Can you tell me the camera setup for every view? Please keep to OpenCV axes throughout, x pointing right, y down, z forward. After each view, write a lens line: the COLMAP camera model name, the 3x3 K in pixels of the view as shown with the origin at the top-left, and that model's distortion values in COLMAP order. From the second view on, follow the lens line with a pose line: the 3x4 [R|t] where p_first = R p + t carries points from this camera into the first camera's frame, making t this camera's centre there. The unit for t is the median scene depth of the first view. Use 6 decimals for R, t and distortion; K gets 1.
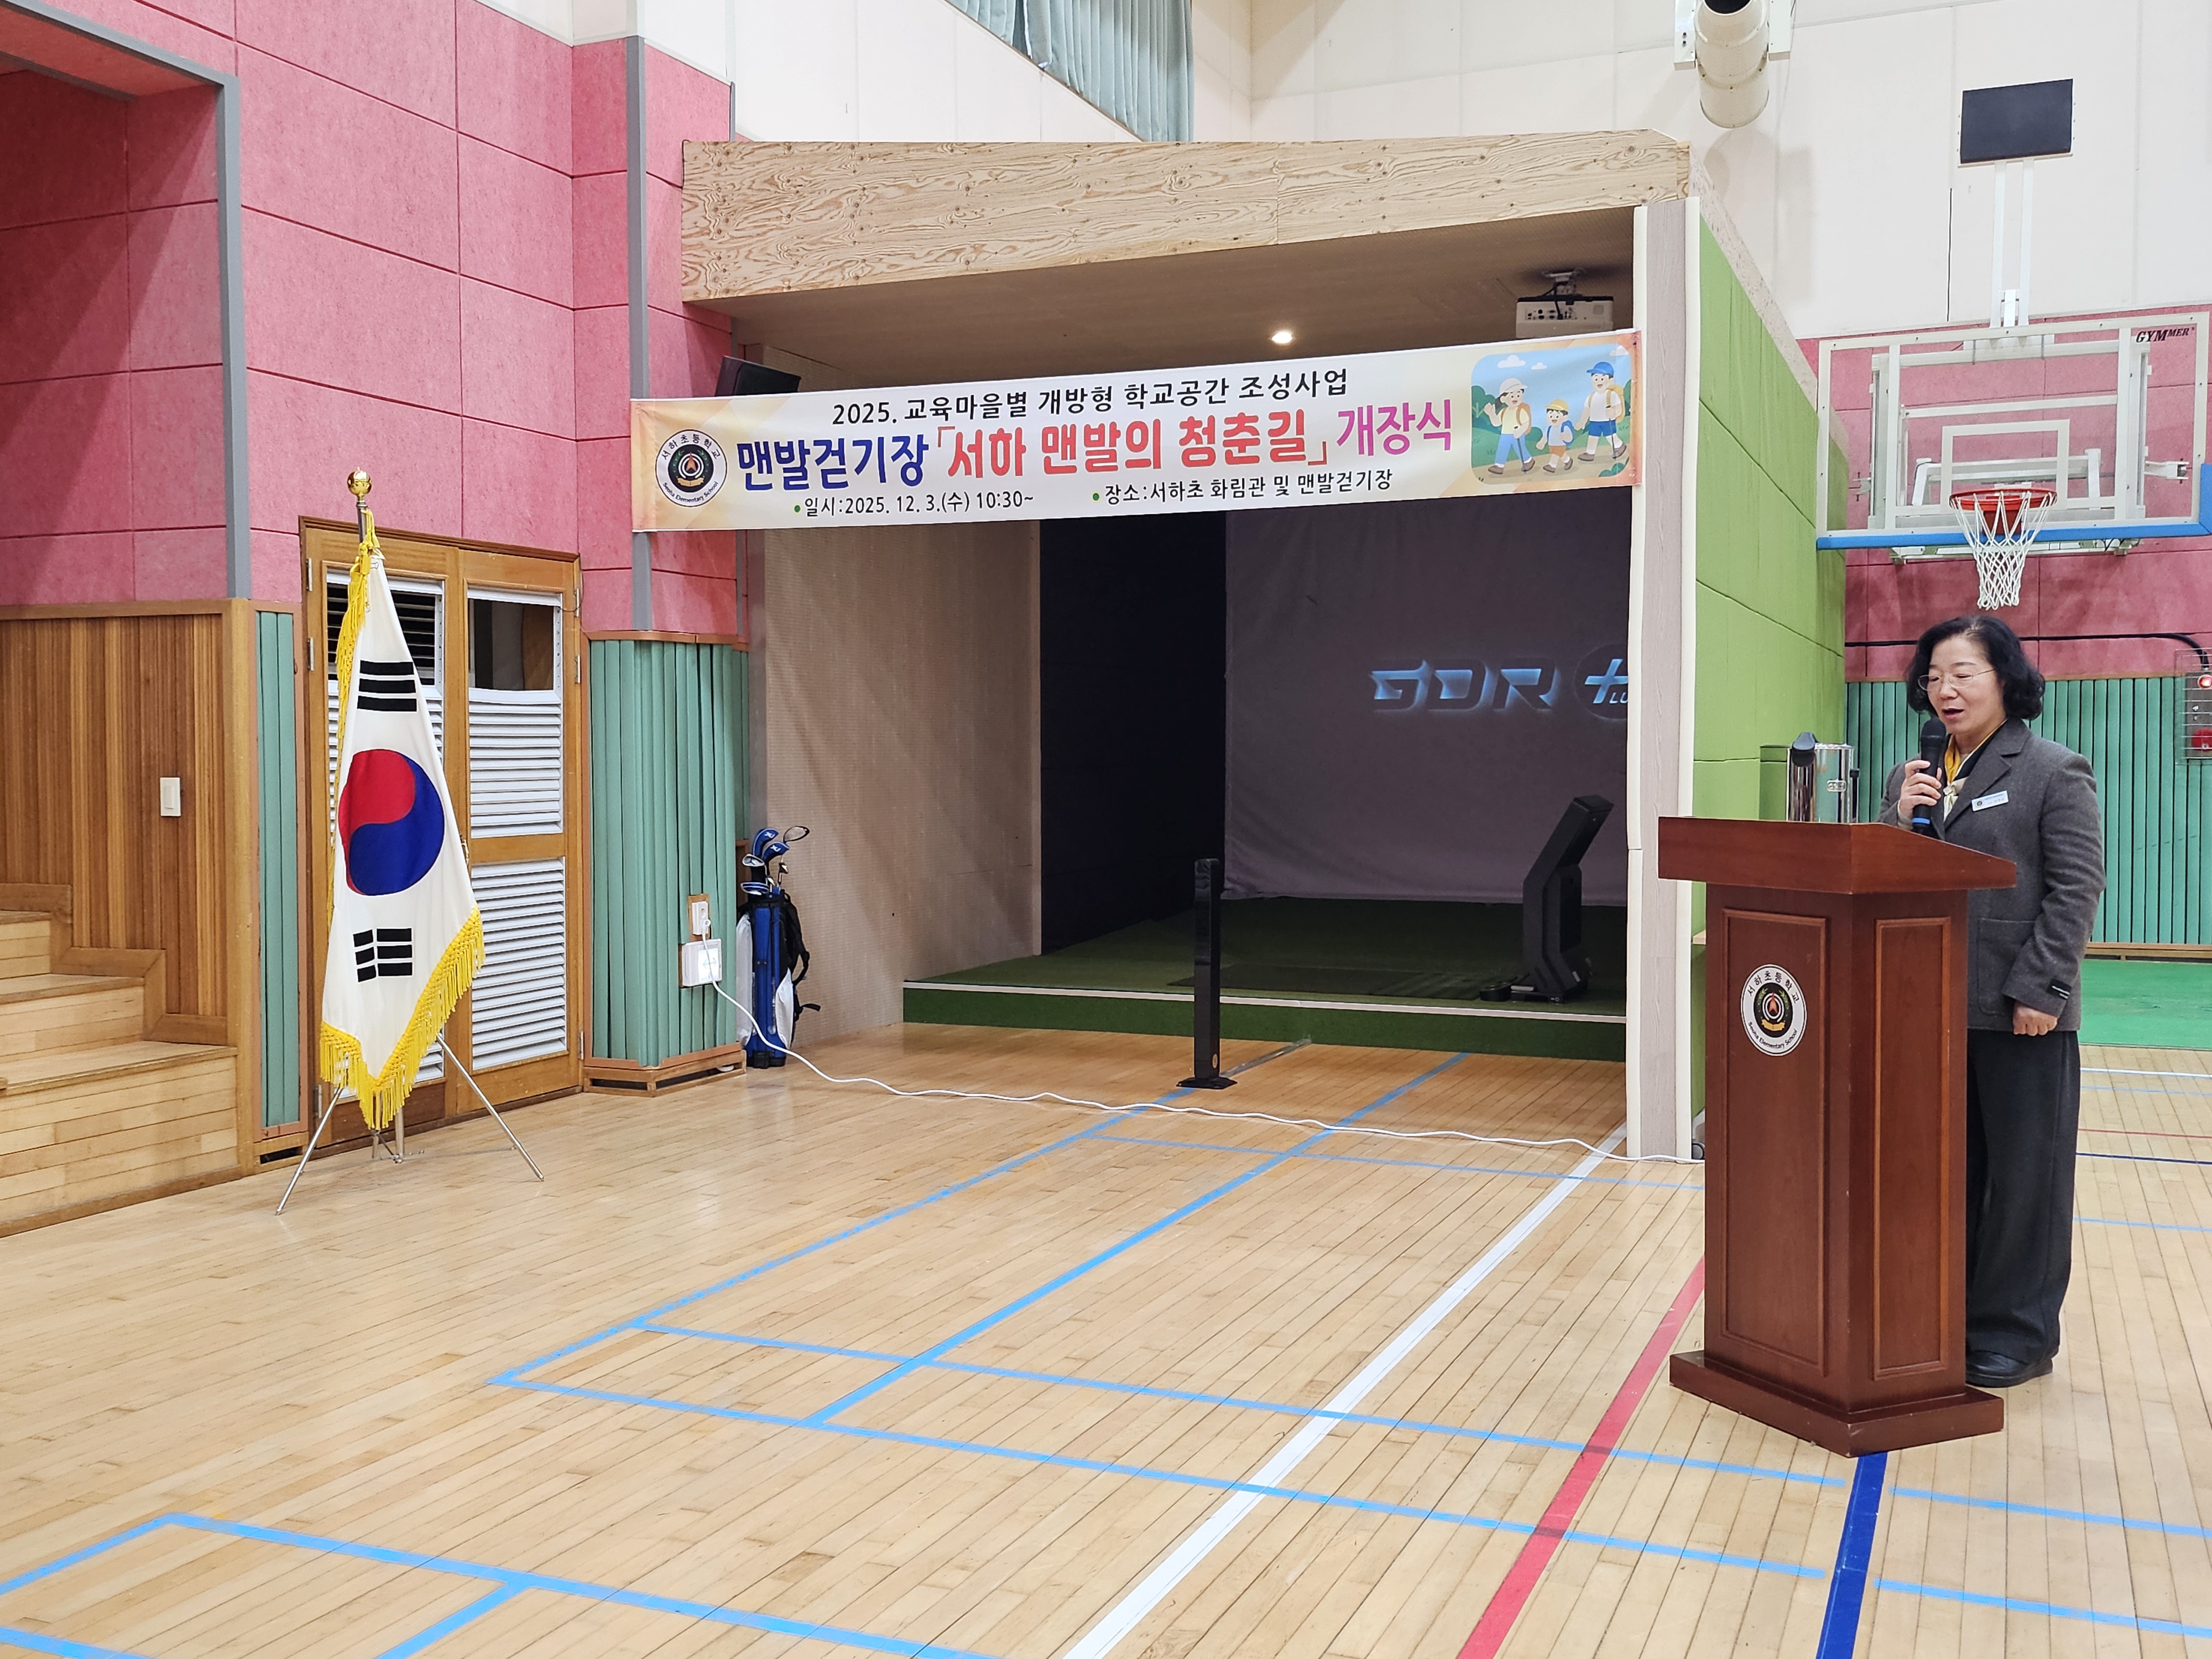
lens RADIAL K [[2233.5, 0, 1057.1], [0, 2233.5, 845.0], [0, 0, 1]] dist [0.026985, 0.026559]
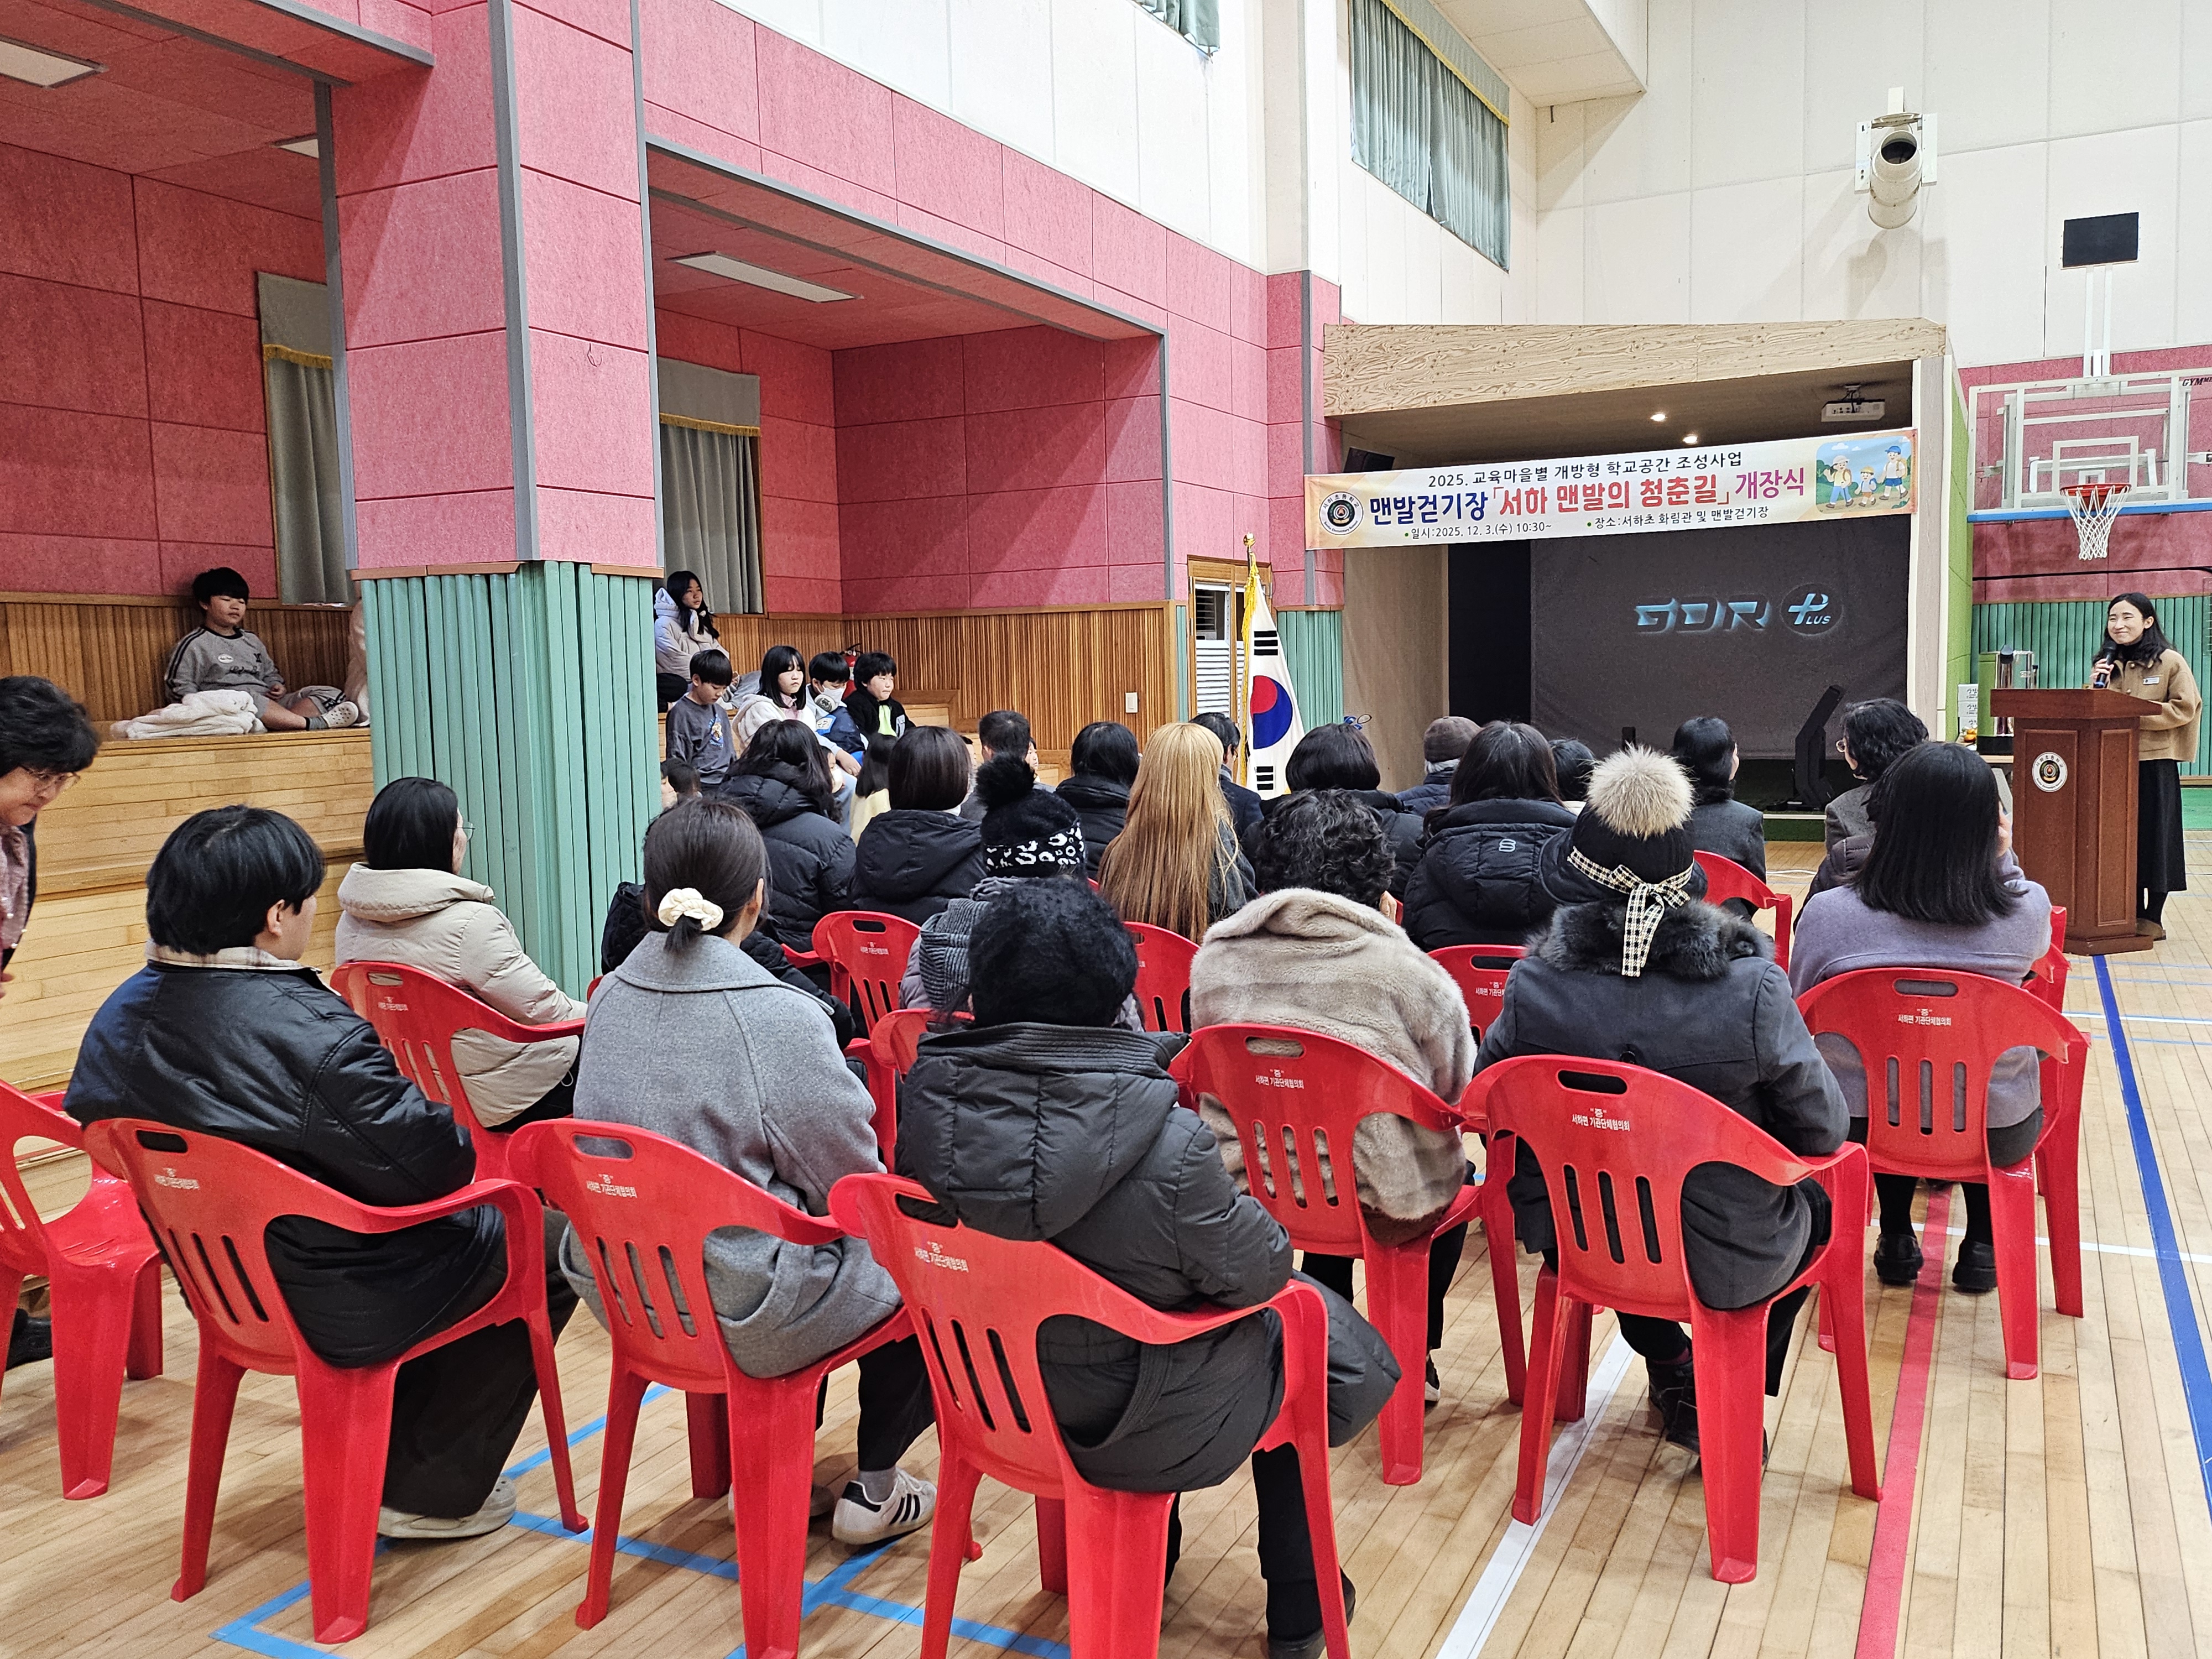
lens RADIAL K [[1953.5, 0, 1005.6], [0, 1953.5, 829.3], [0, 0, 1]] dist [0.053902, -0.047186]
pose [[0.997176, -0.019451, -0.072531, -0.329693], [0.022423, 0.998933, 0.040385, 0.014681], [0.071668, -0.041898, 0.996548, -0.600734]]
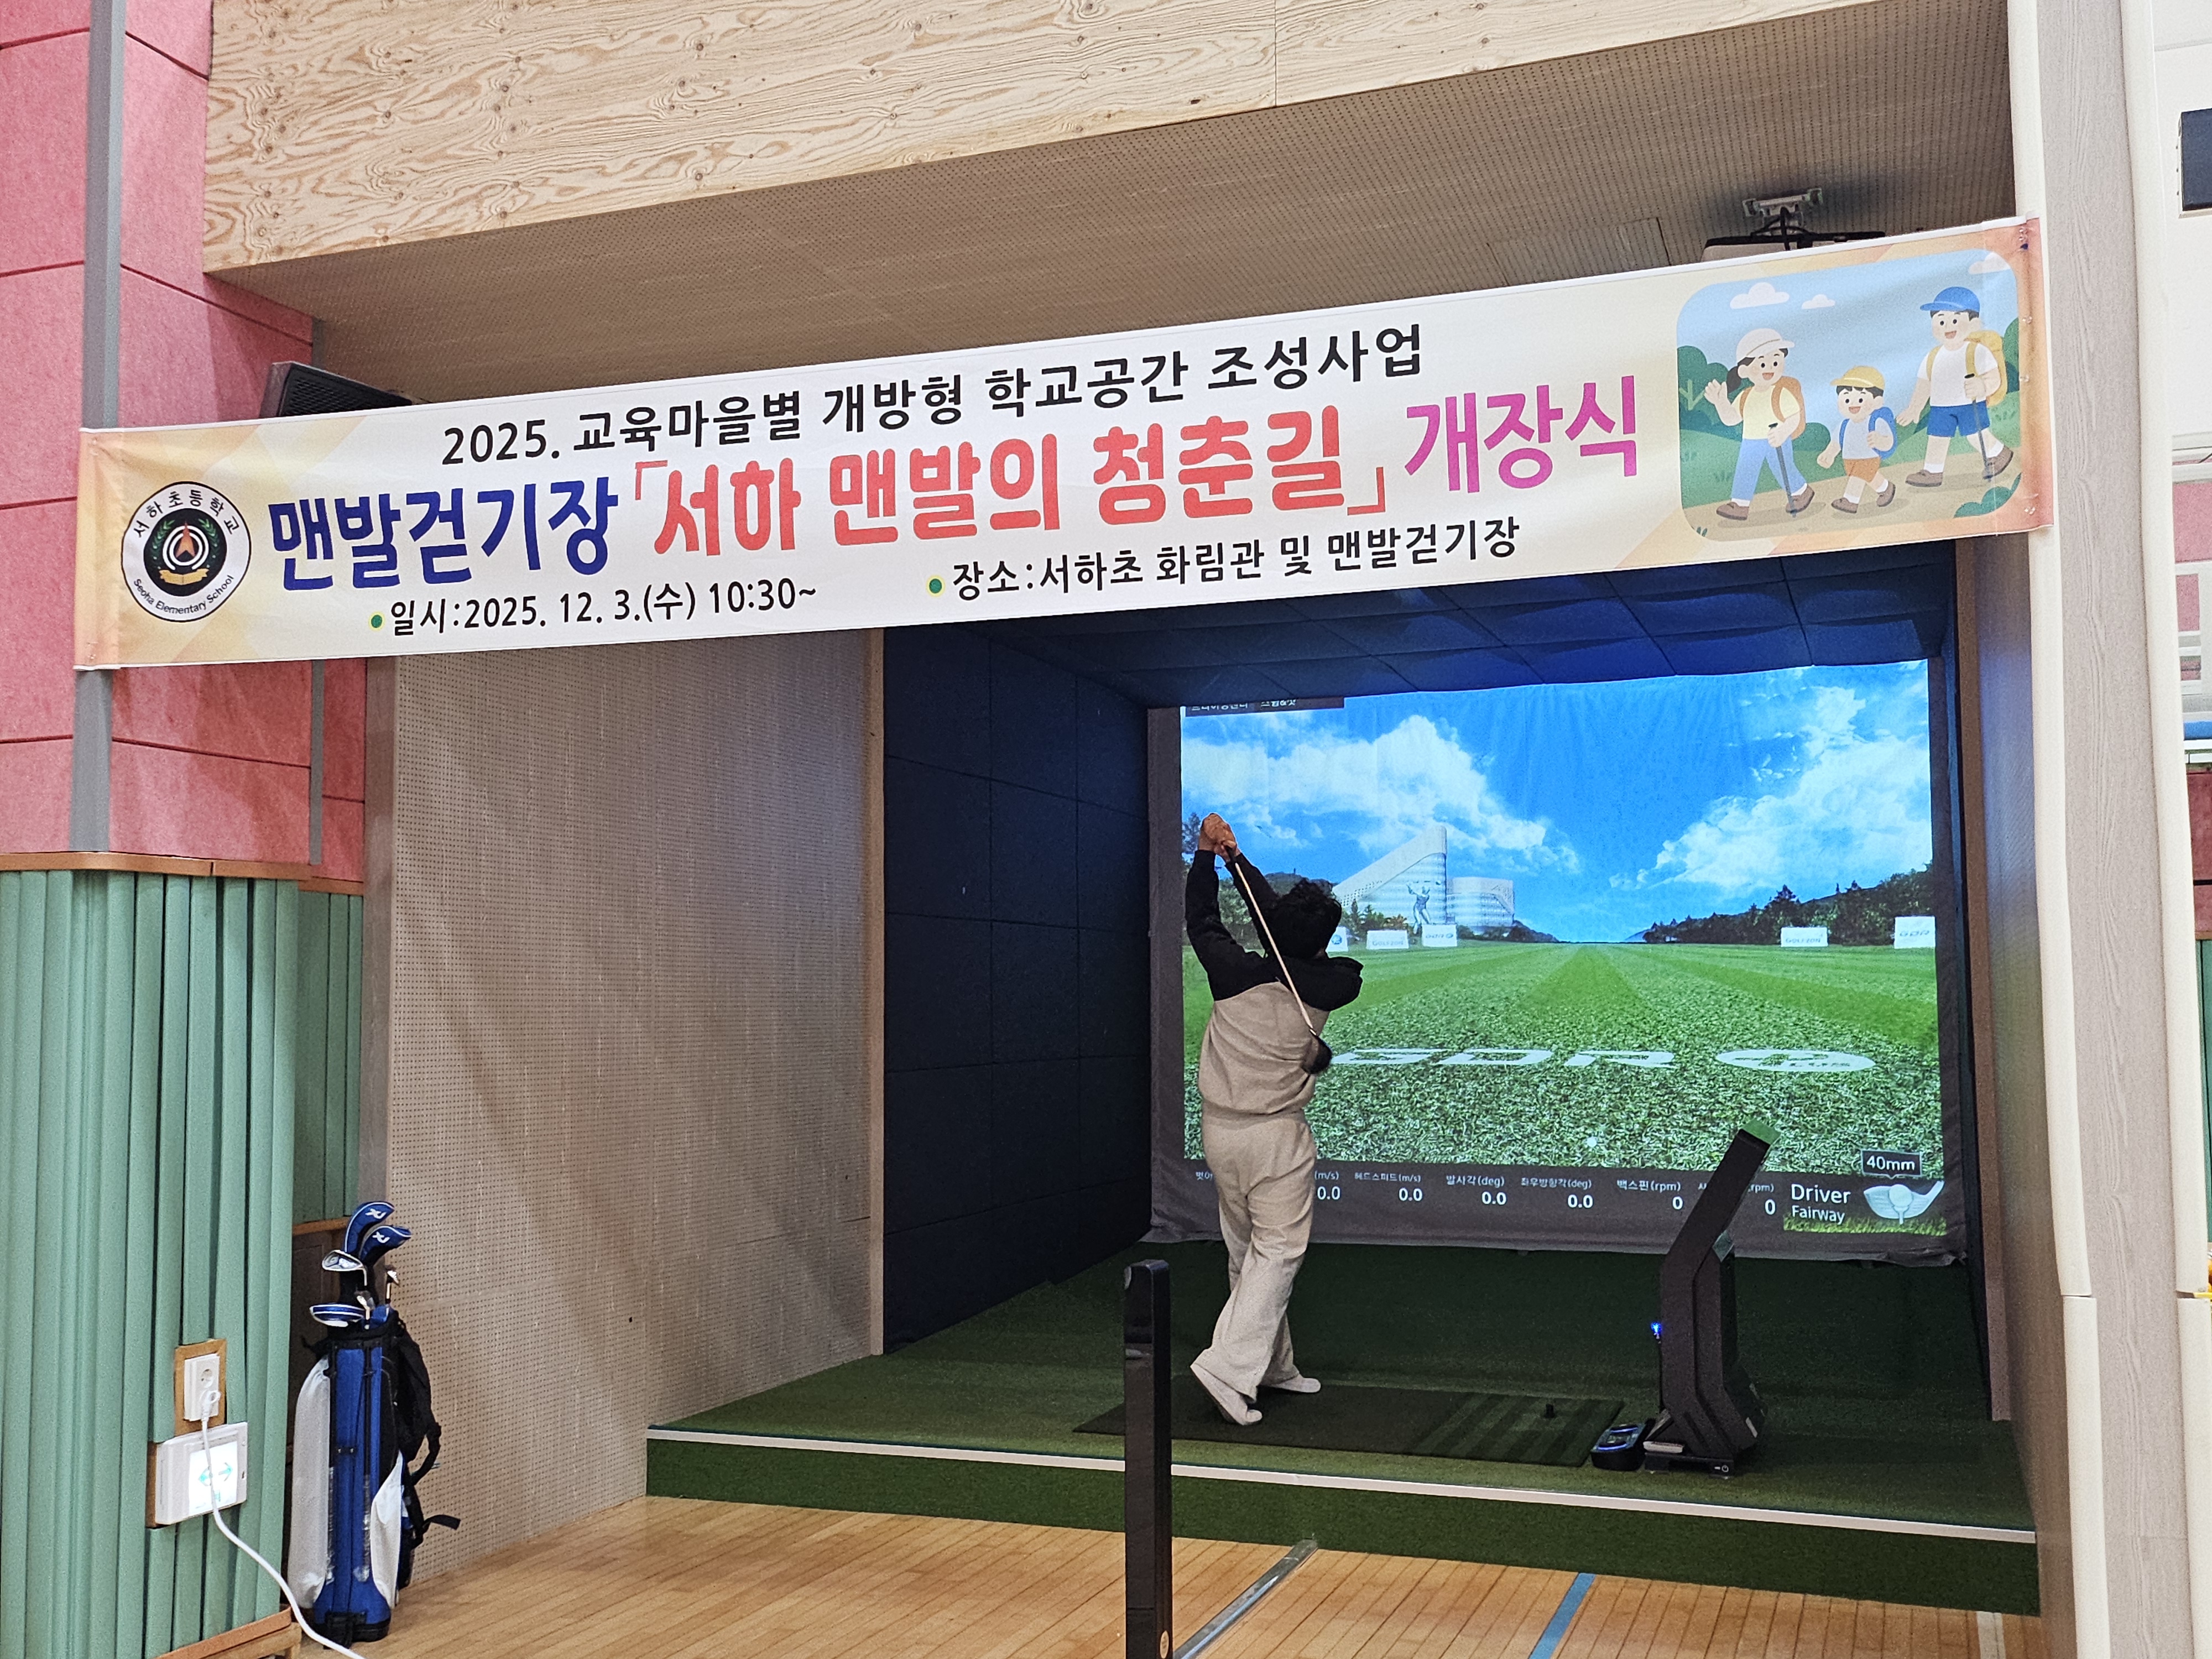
lens RADIAL K [[2233.5, 0, 1057.1], [0, 2233.5, 845.0], [0, 0, 1]] dist [0.026985, 0.026559]
pose [[0.998888, -0.005452, 0.046829, 0.020500], [0.010770, 0.993413, -0.114081, -0.035306], [-0.045898, 0.114459, 0.992367, 0.473215]]
